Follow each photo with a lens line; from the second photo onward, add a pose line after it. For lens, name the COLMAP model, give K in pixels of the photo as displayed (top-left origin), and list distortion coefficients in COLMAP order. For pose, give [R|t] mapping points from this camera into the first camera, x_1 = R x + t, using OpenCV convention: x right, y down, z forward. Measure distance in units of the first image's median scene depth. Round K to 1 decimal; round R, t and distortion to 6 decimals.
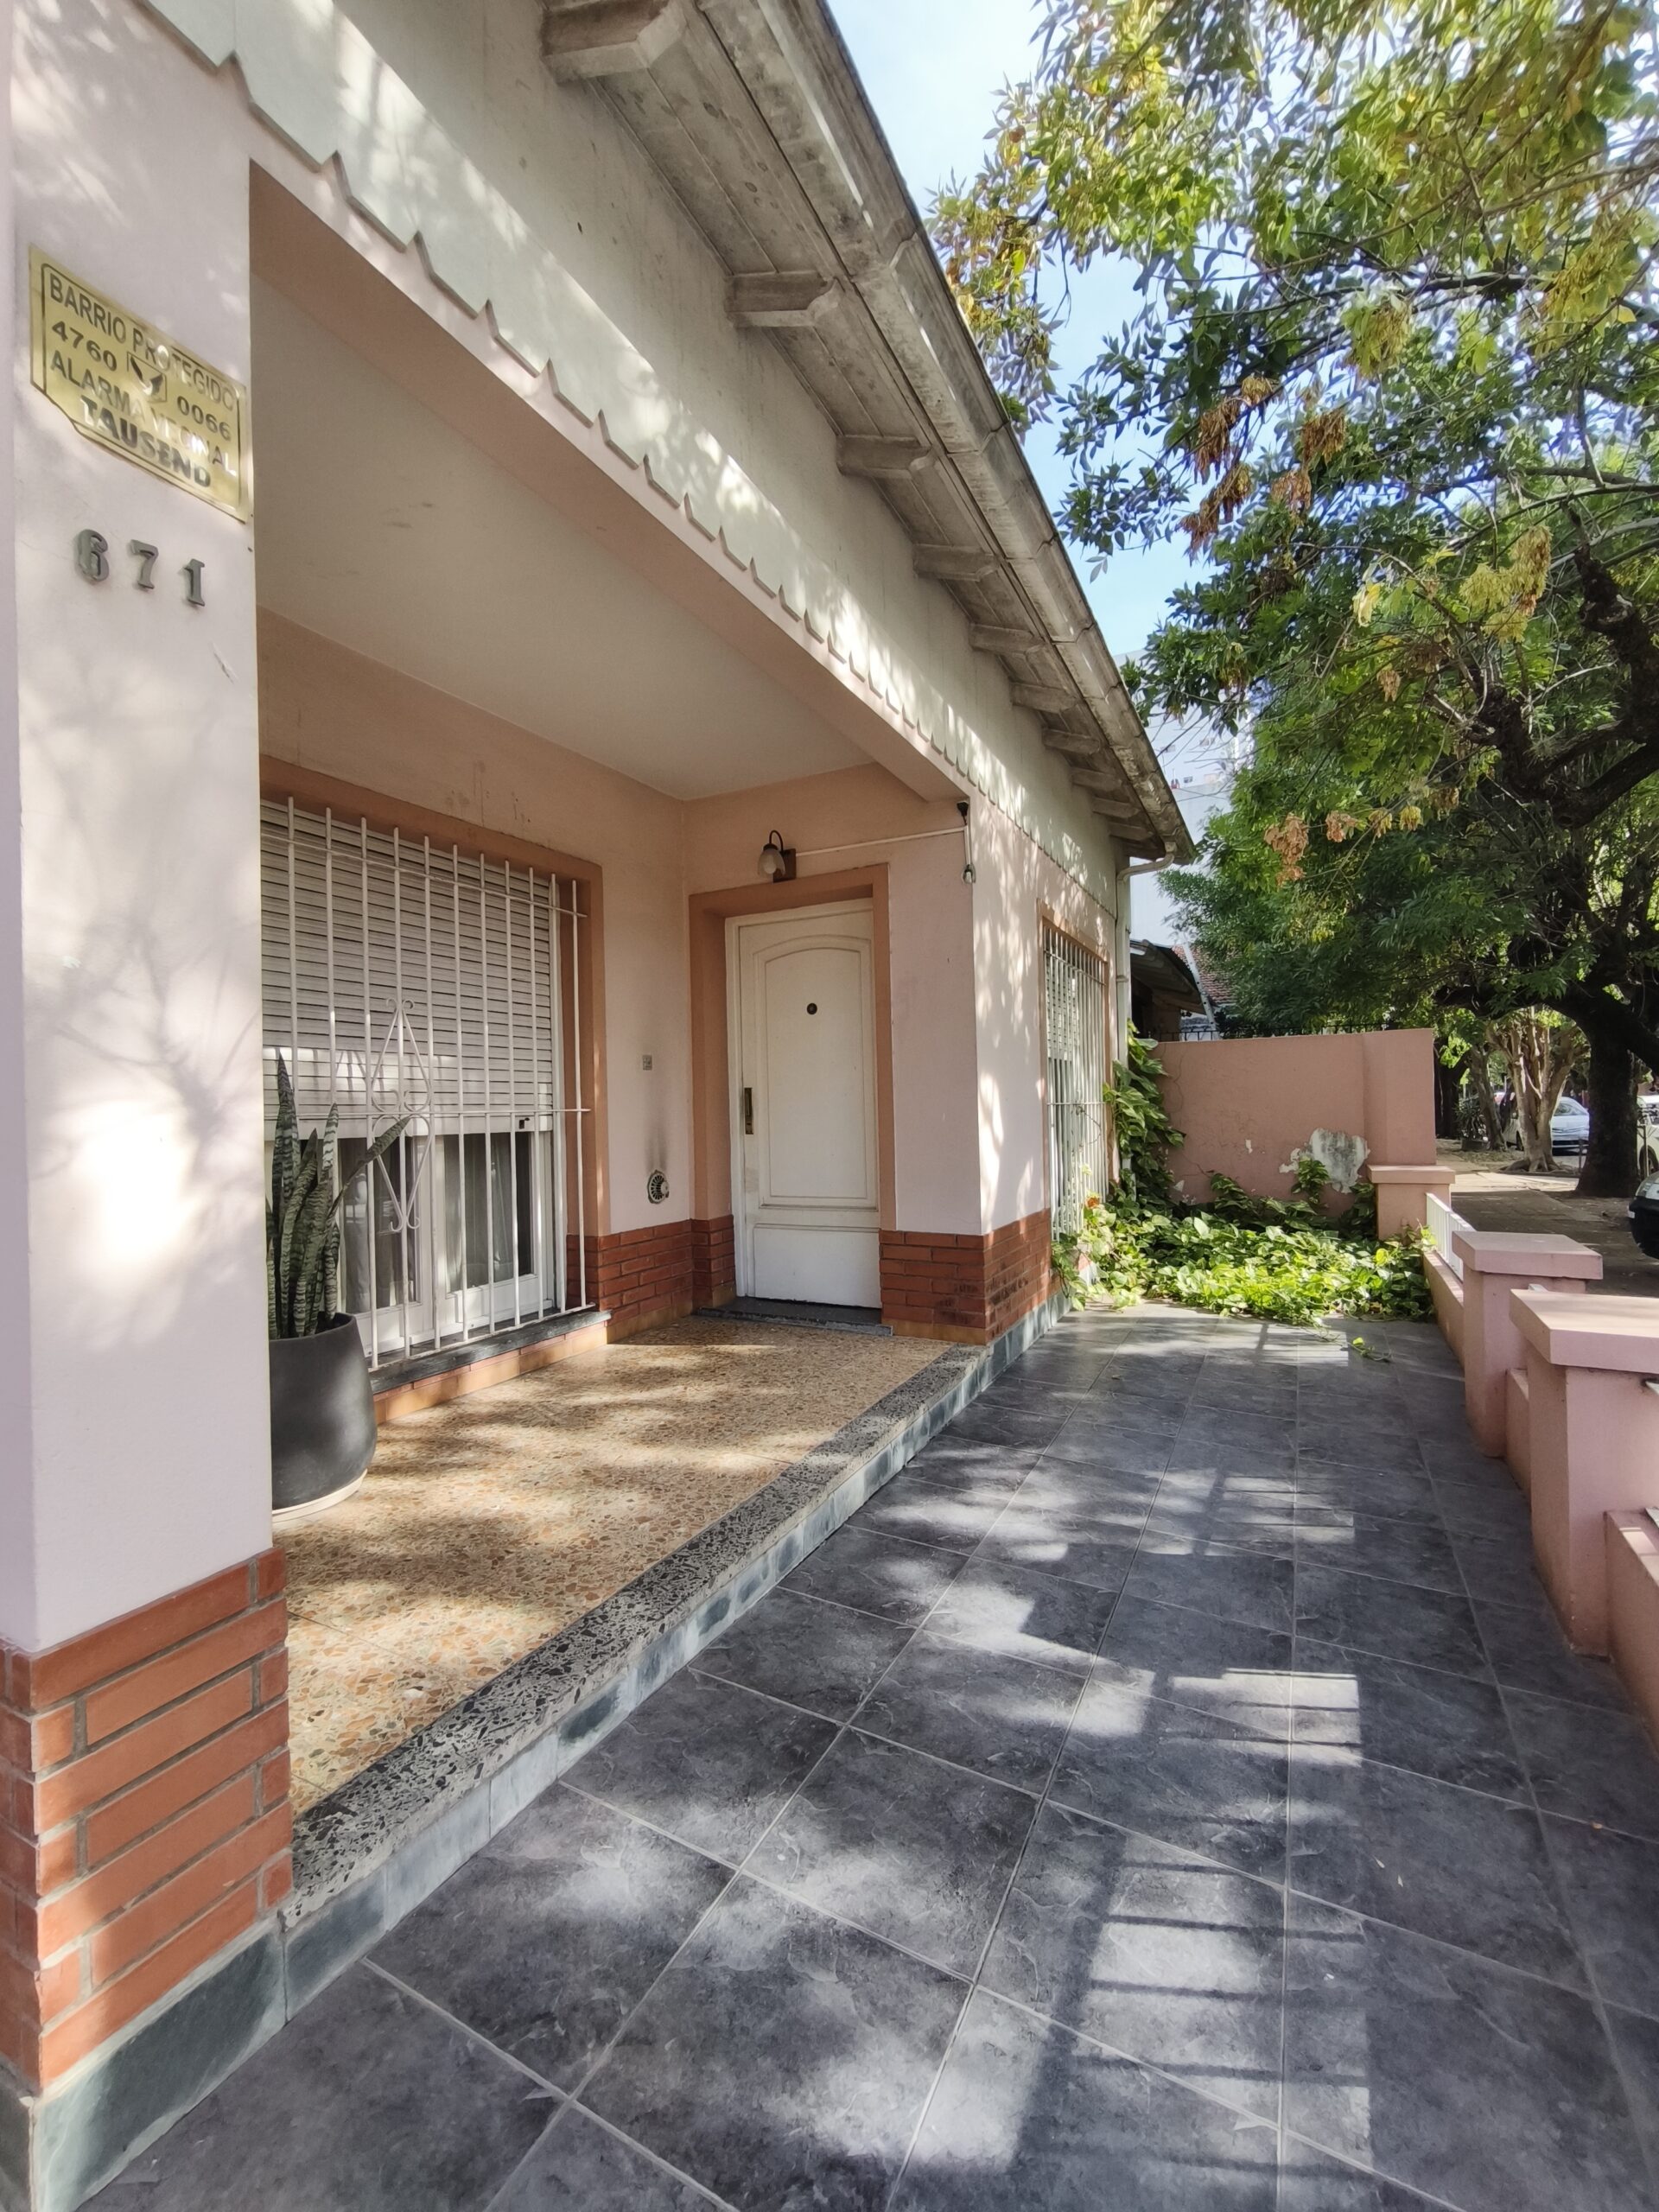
lens RADIAL K [[932.6, 0, 830.2], [0, 932.6, 1111.1], [0, 0, 1]] dist [-0.008293, 0.001310]
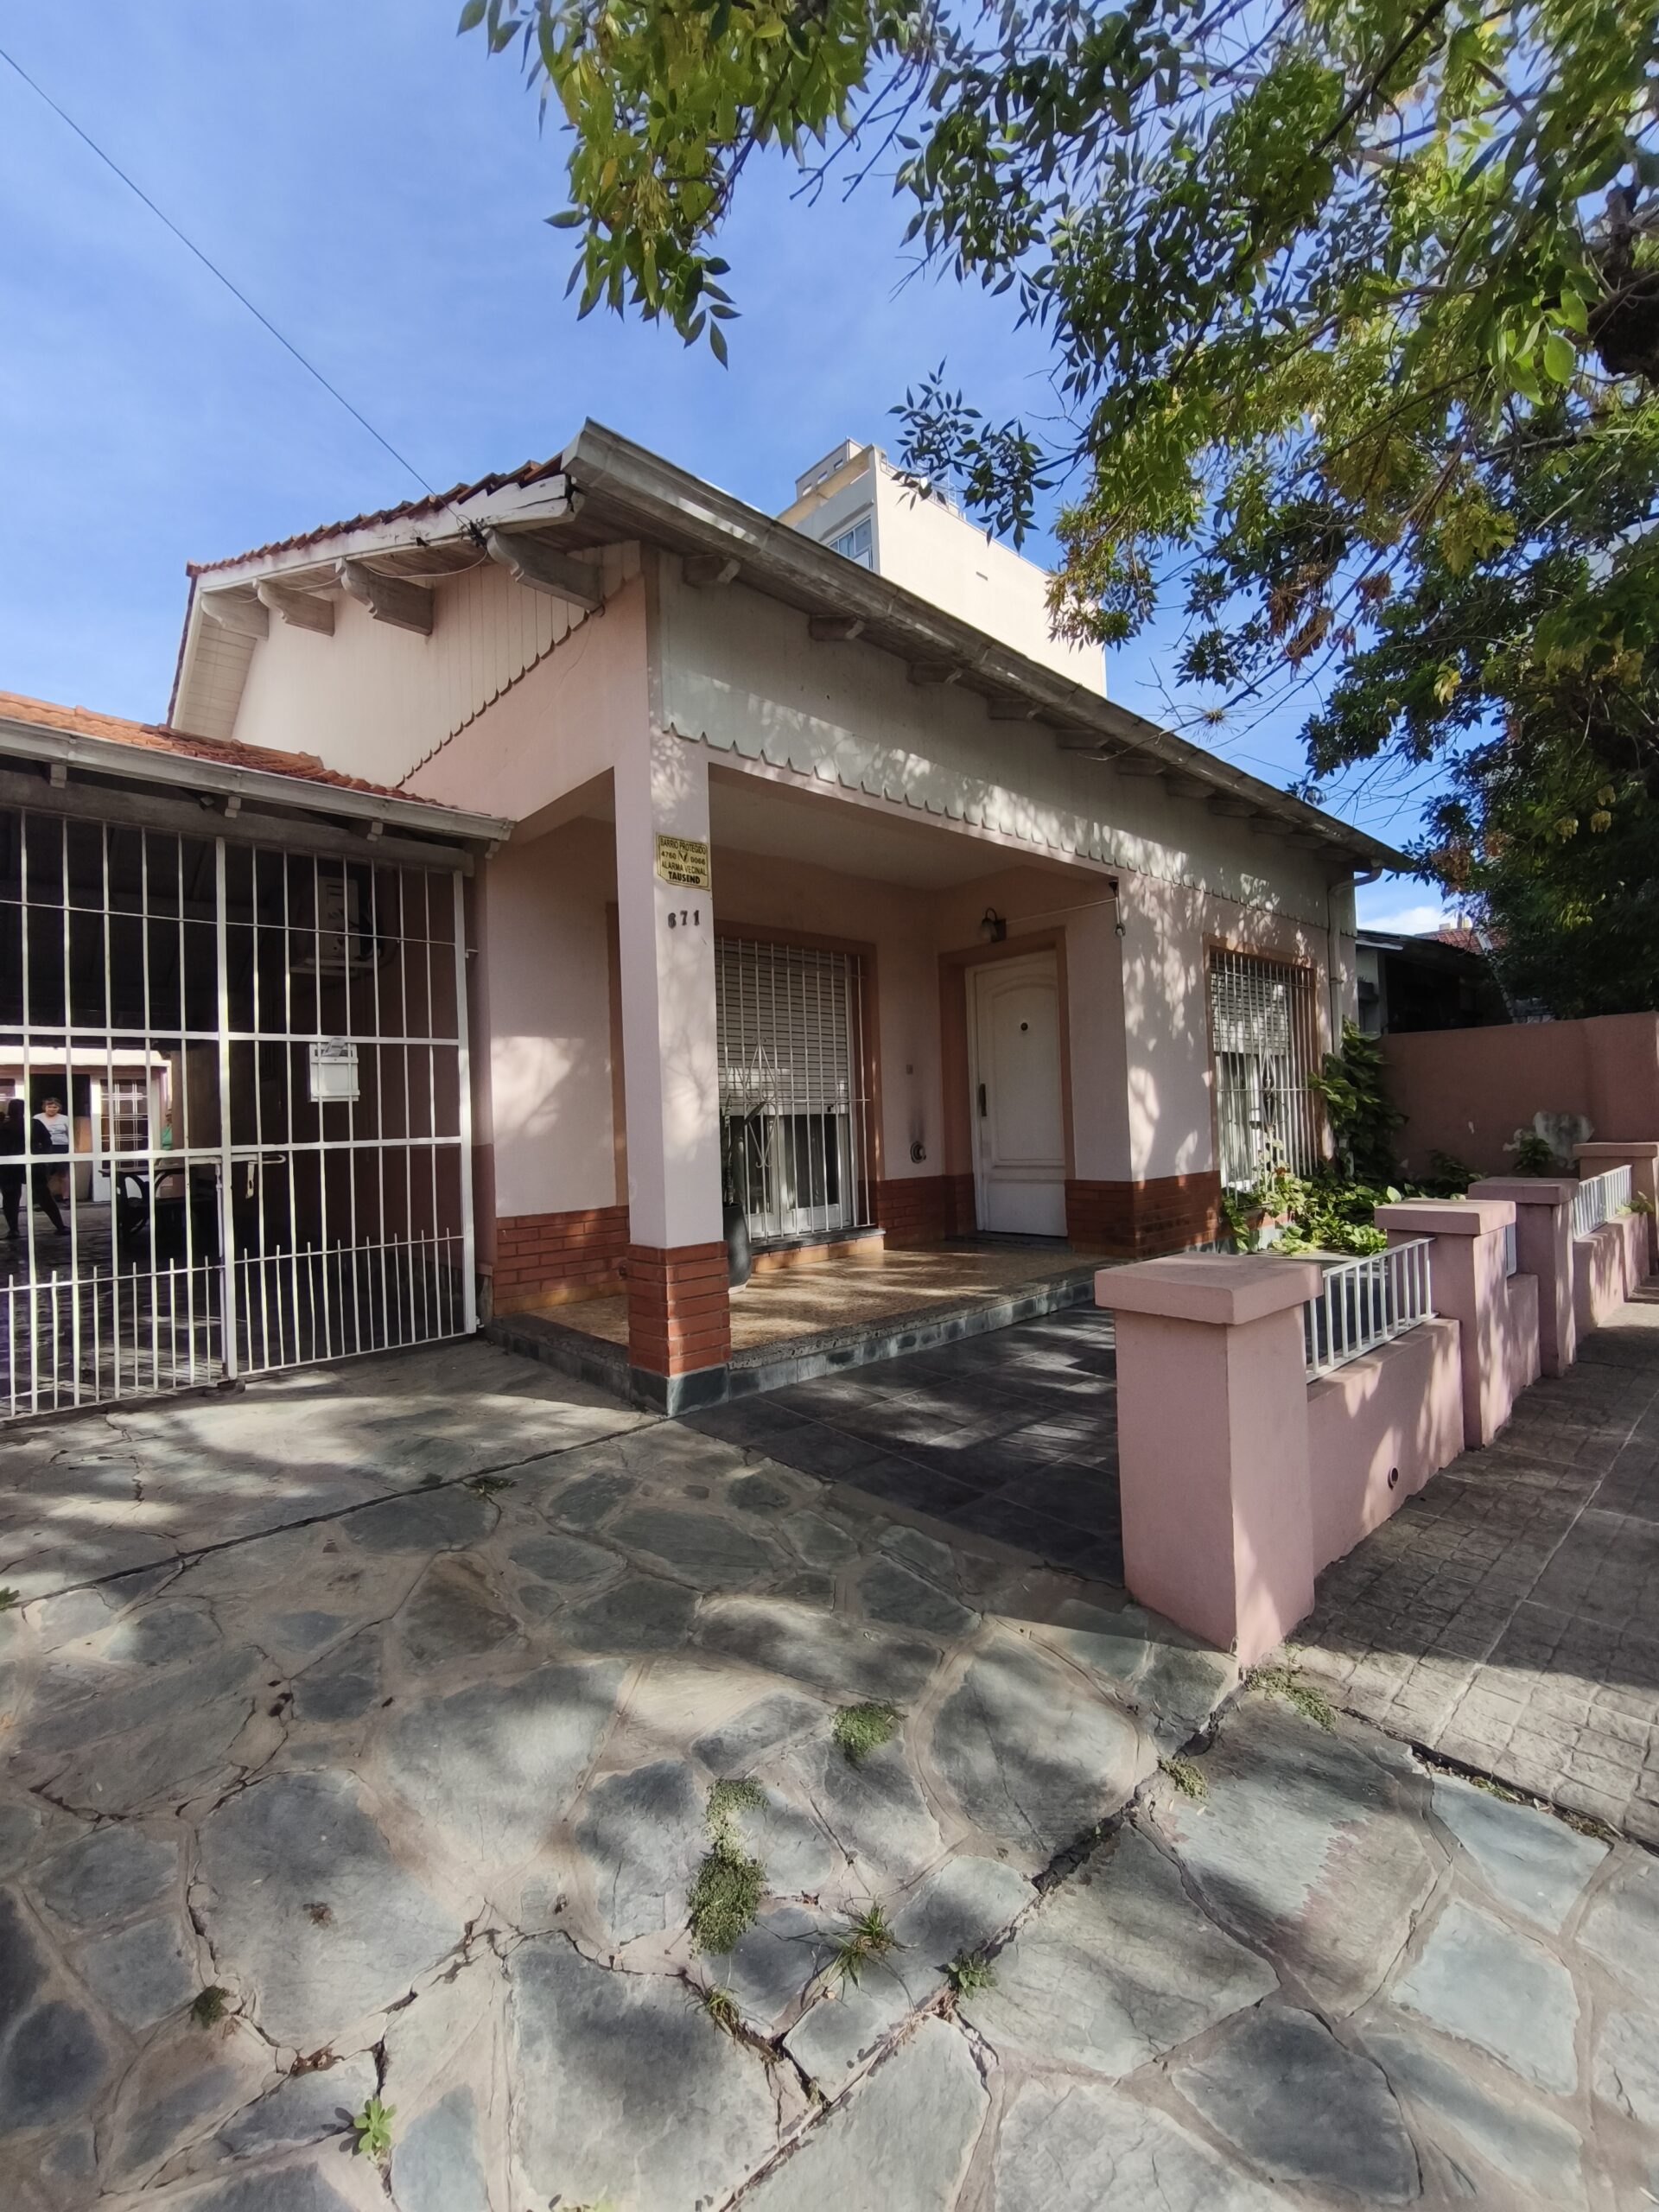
lens RADIAL K [[932.6, 0, 827.1], [0, 932.6, 1108.2], [0, 0, 1]] dist [-0.008293, 0.001310]
pose [[0.935959, -0.018260, -0.351636, 0.230595], [0.015469, 0.999823, -0.010745, 0.028744], [0.351769, 0.004617, 0.936075, -0.506513]]
